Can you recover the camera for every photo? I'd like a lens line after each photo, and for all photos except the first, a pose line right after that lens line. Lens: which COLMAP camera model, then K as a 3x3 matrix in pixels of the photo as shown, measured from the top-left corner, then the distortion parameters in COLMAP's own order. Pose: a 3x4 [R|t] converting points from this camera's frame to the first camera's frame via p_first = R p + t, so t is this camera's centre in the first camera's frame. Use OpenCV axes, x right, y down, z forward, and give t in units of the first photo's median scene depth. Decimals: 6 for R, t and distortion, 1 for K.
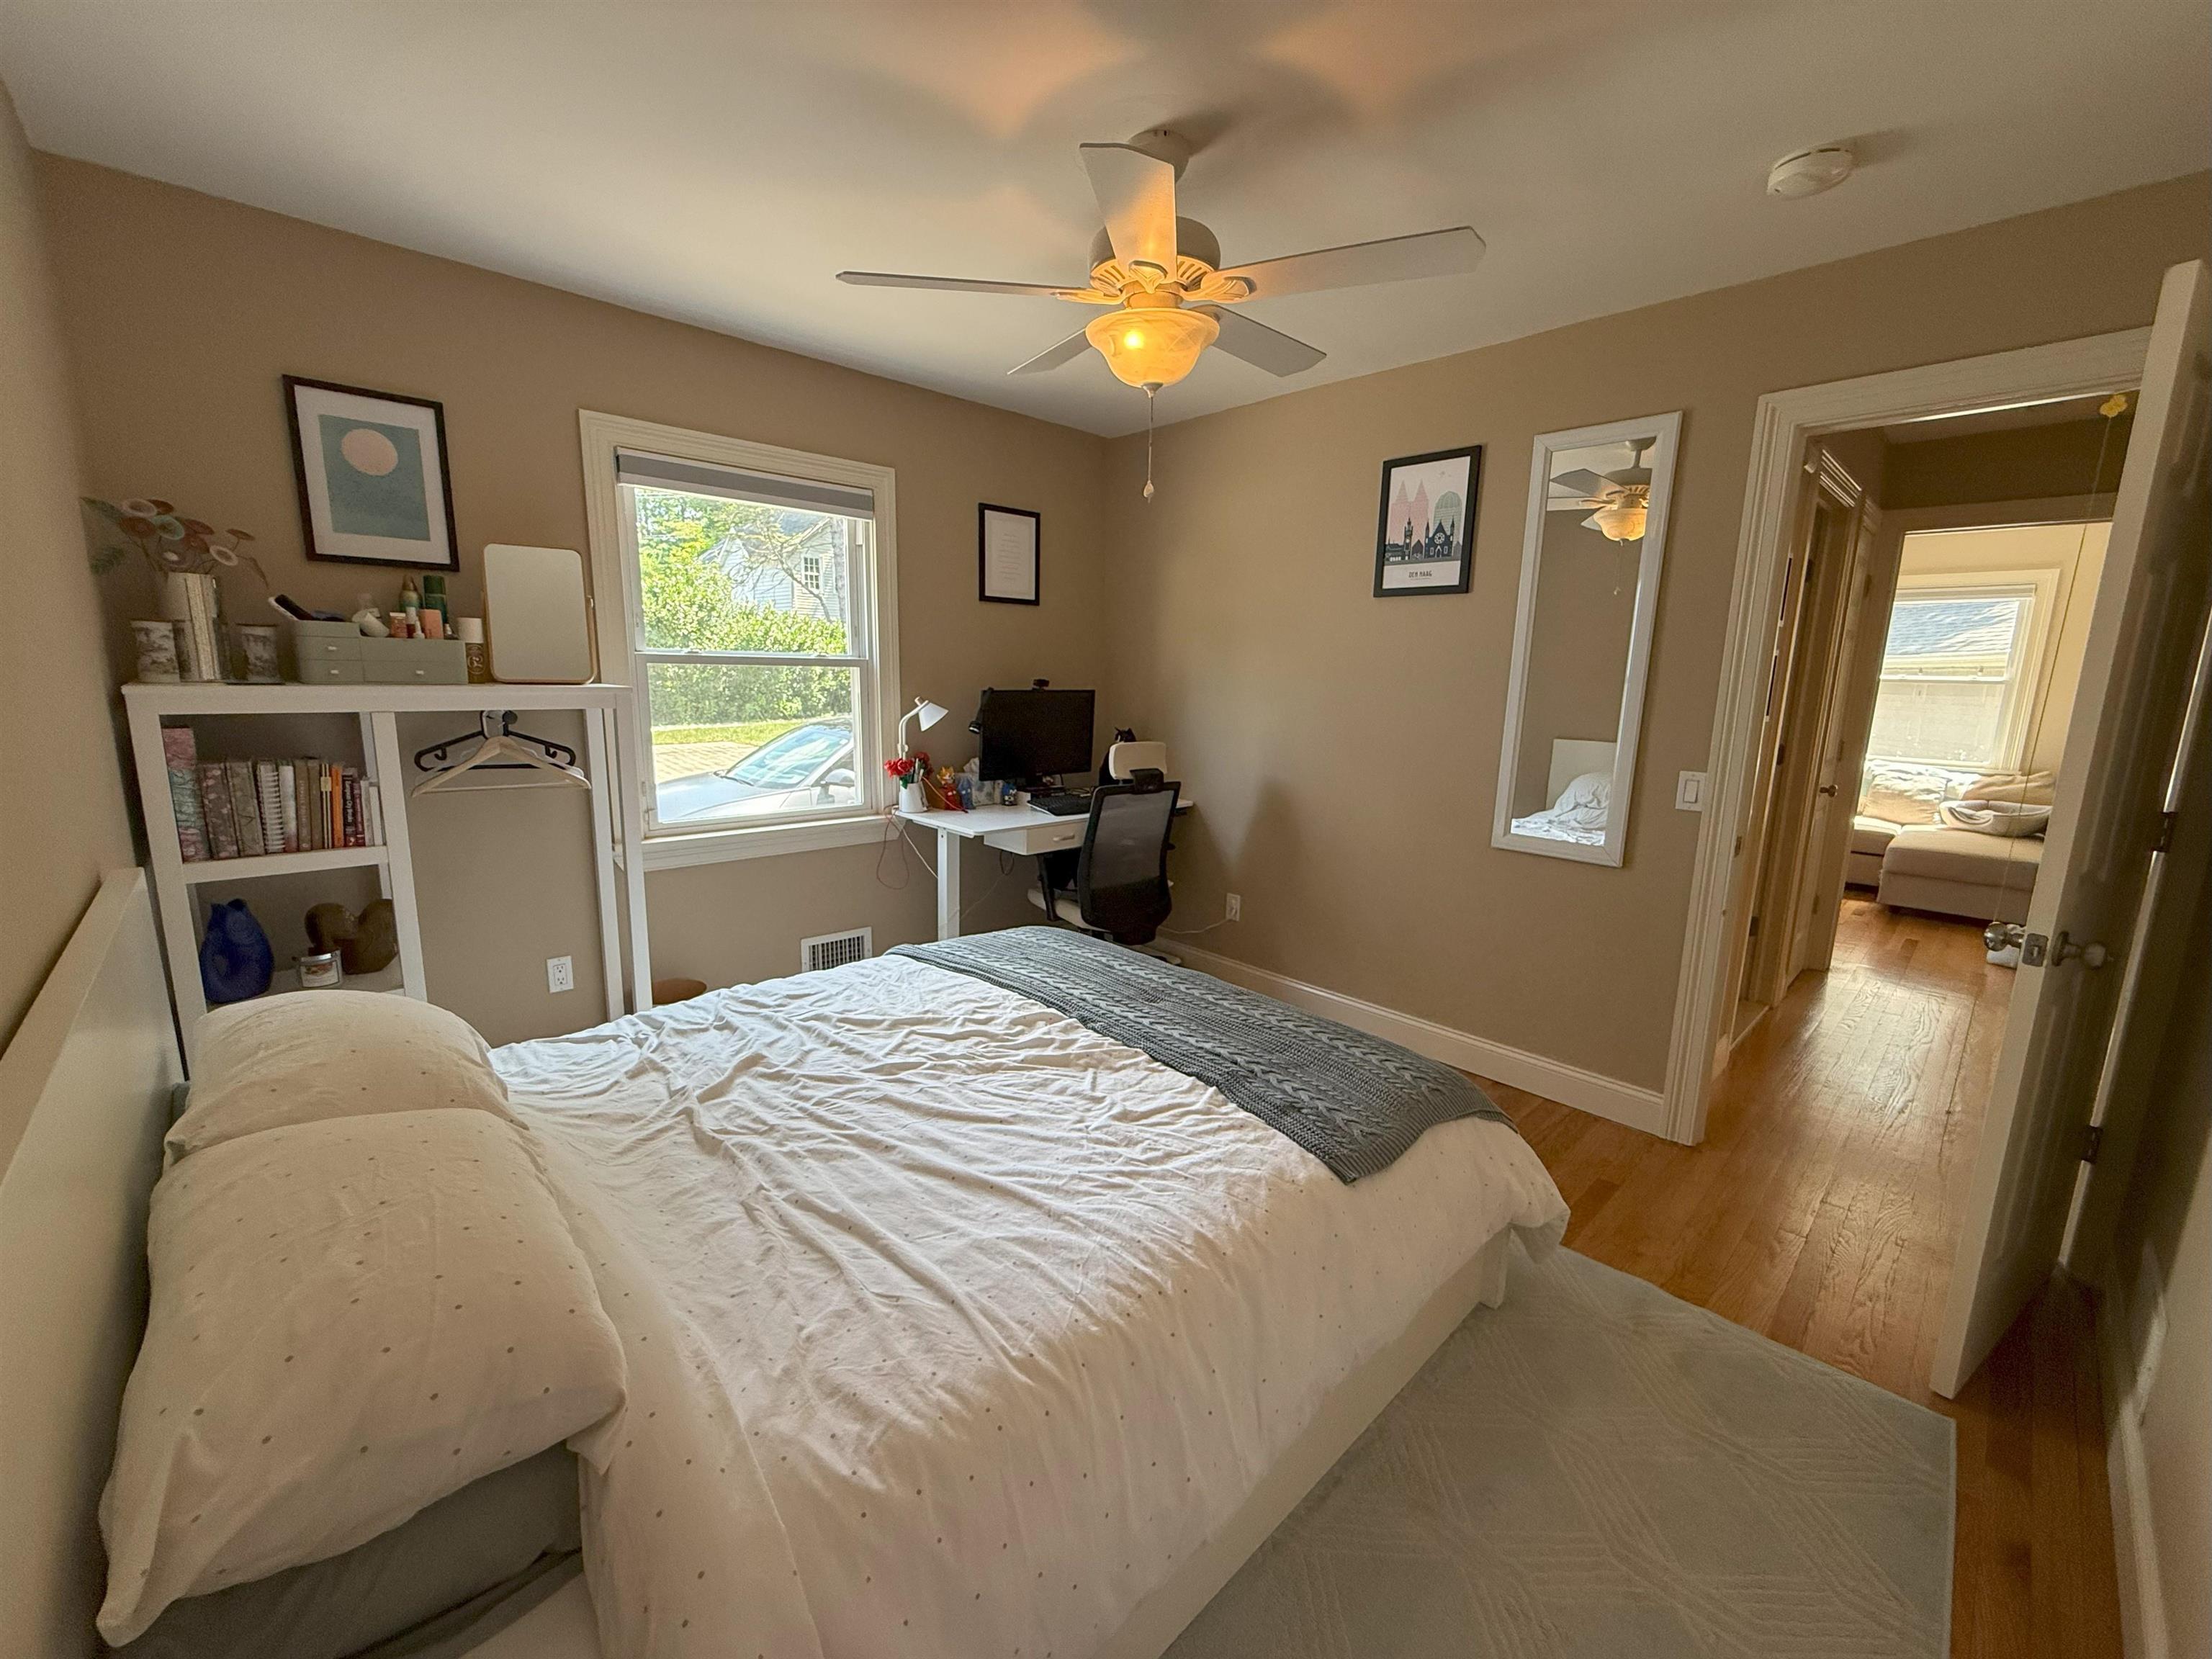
lens RADIAL K [[883.9, 0, 1100.4], [0, 883.9, 826.9], [0, 0, 1]] dist [-0.002061, -0.000165]
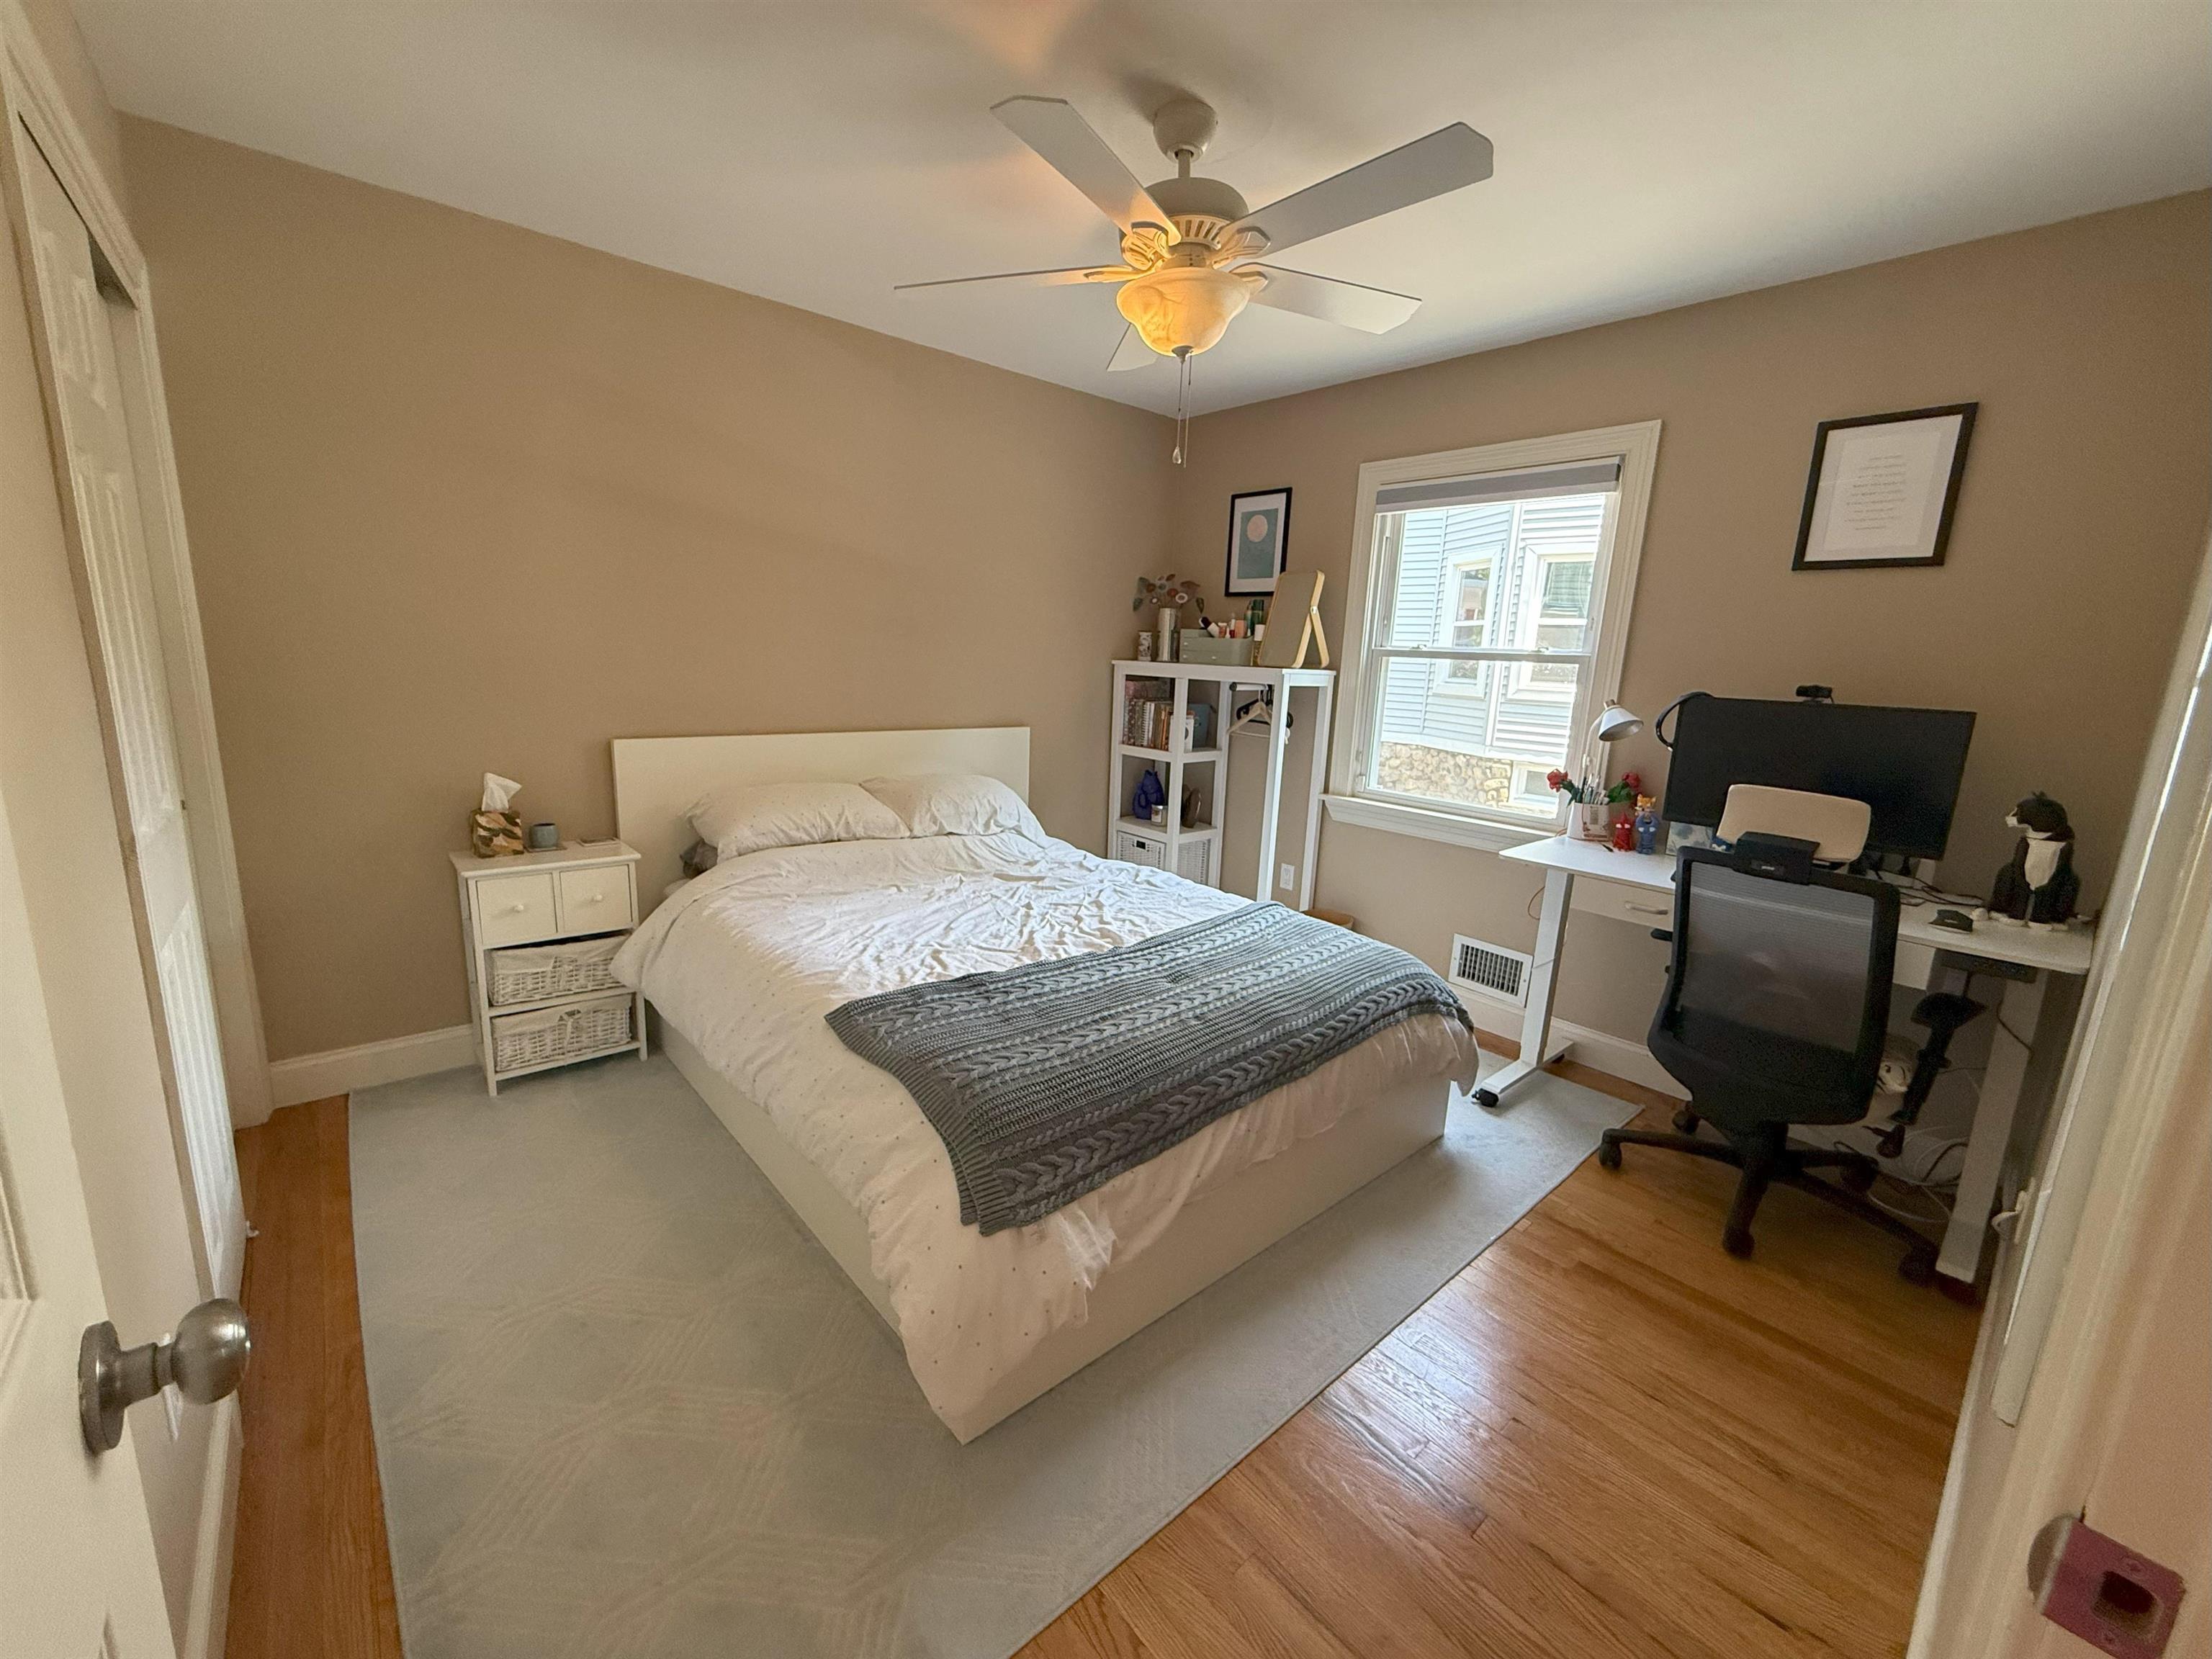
lens RADIAL K [[883.9, 0, 1100.8], [0, 883.9, 828.8], [0, 0, 1]] dist [-0.002061, -0.000165]
pose [[-0.042788, 0.172411, -0.984095, 0.943105], [-0.219212, 0.959375, 0.177611, -0.111668], [0.974738, 0.223326, -0.003255, 0.851528]]
